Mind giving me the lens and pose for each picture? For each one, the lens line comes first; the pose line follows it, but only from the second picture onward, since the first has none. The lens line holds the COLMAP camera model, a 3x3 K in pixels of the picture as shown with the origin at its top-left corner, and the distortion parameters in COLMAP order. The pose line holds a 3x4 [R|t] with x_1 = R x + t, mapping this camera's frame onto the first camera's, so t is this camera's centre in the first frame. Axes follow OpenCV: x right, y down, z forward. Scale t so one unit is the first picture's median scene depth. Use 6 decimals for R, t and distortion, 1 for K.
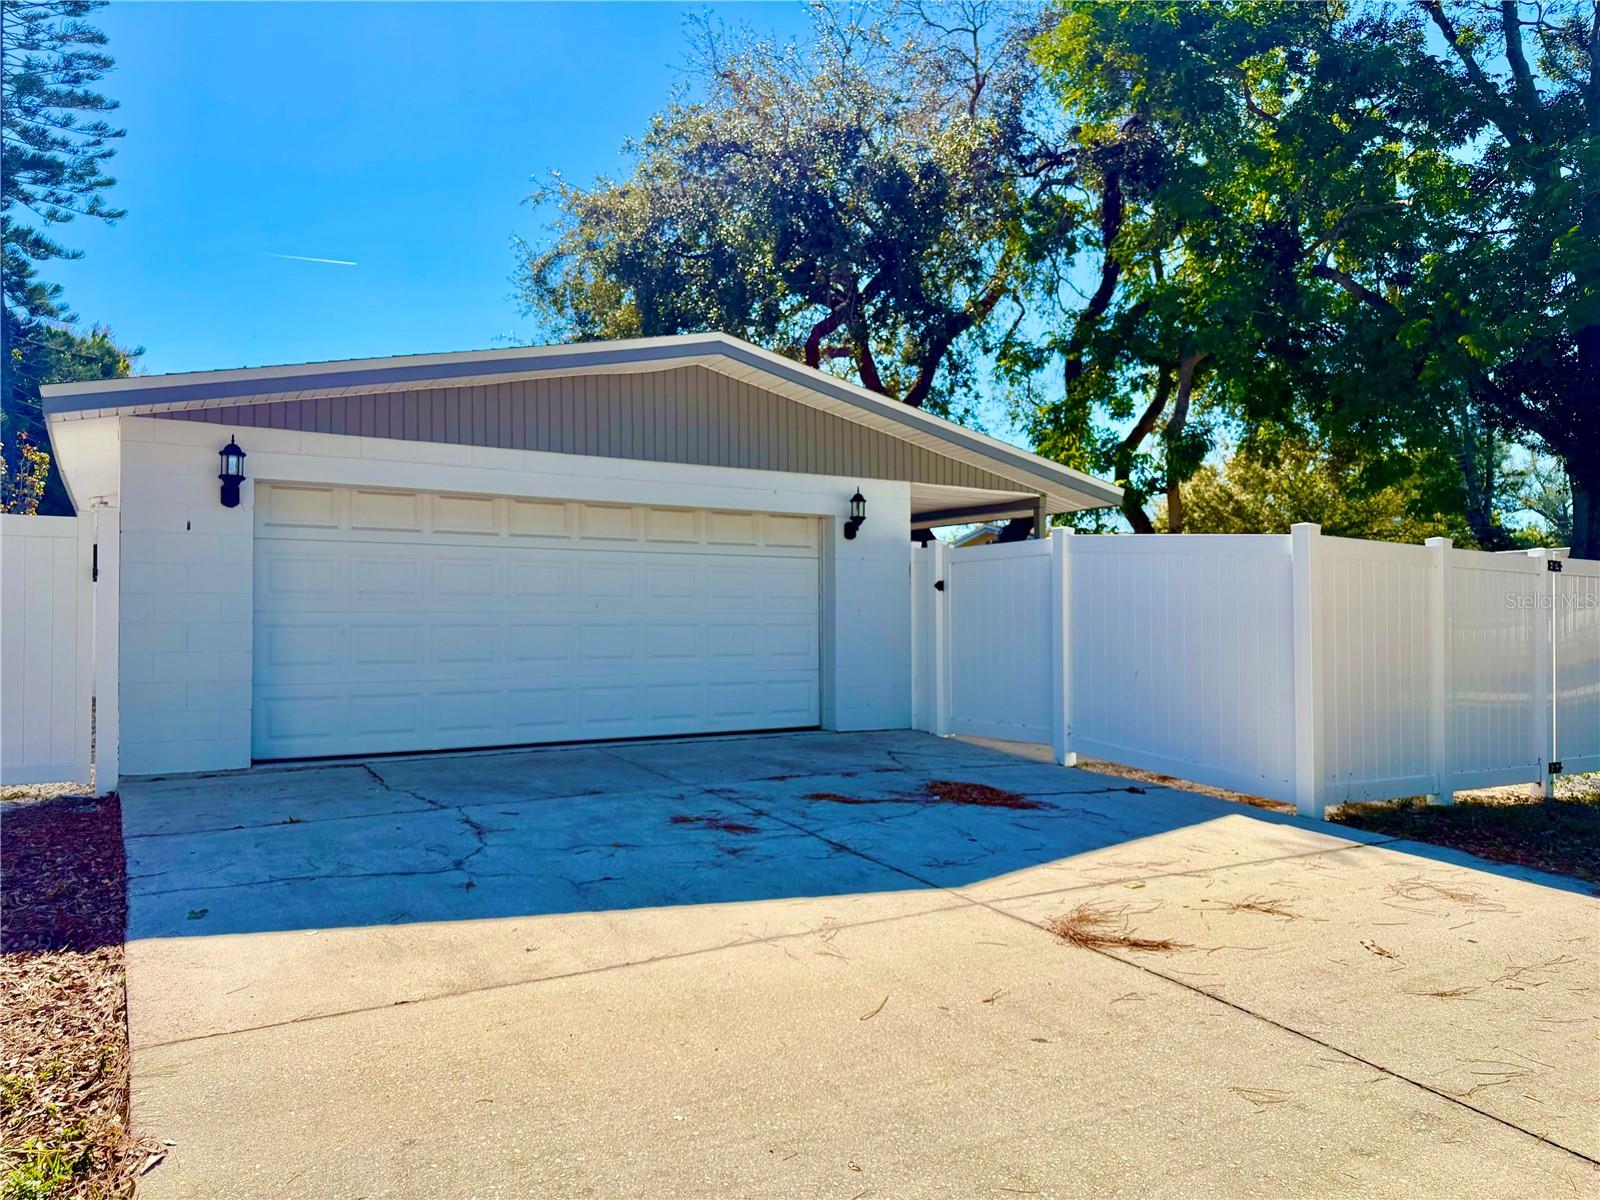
lens RADIAL K [[1076.1, 0, 800.0], [0, 1076.1, 600.0], [0, 0, 1]] dist [-0.102309, 0.111829]
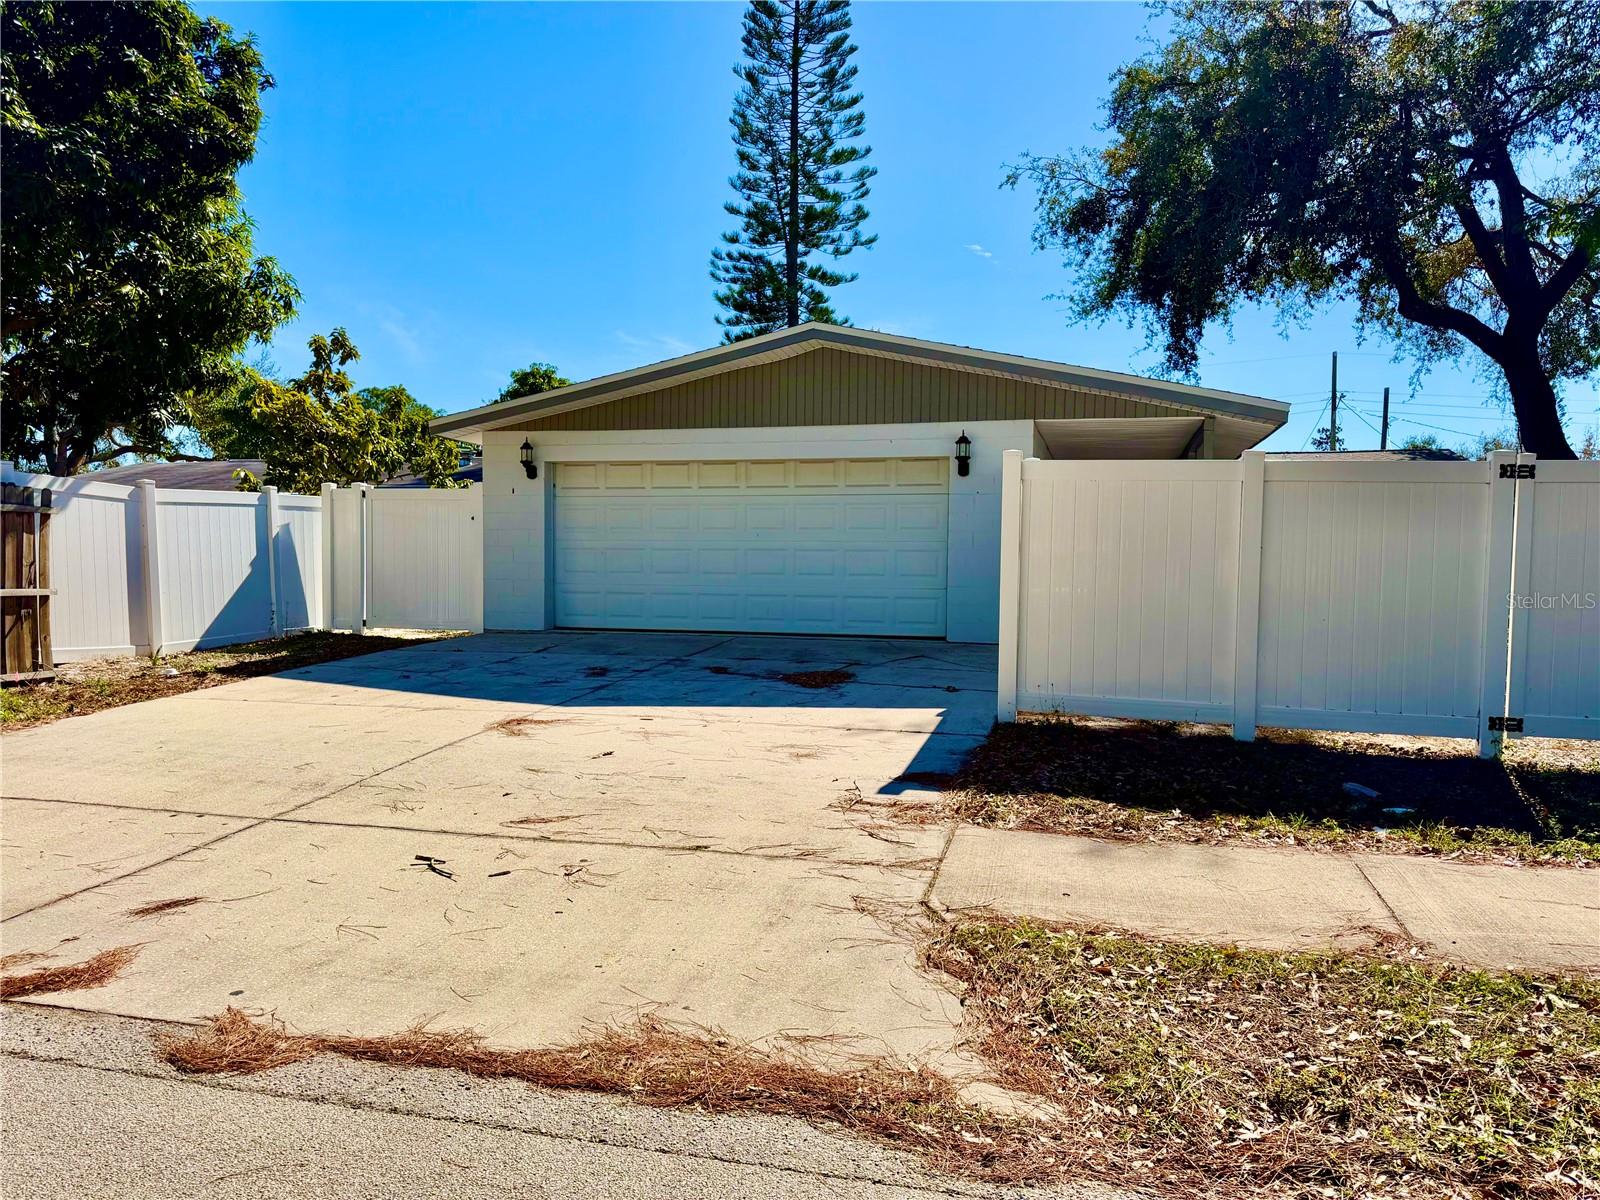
lens RADIAL K [[1118.5, 0, 797.9], [0, 1118.5, 601.1], [0, 0, 1]] dist [0.079593, -0.089704]
pose [[0.675749, 0.025846, -0.736679, 0.821162], [0.003621, 0.999257, 0.038380, 0.030880], [0.737123, -0.028603, 0.675153, 0.054504]]
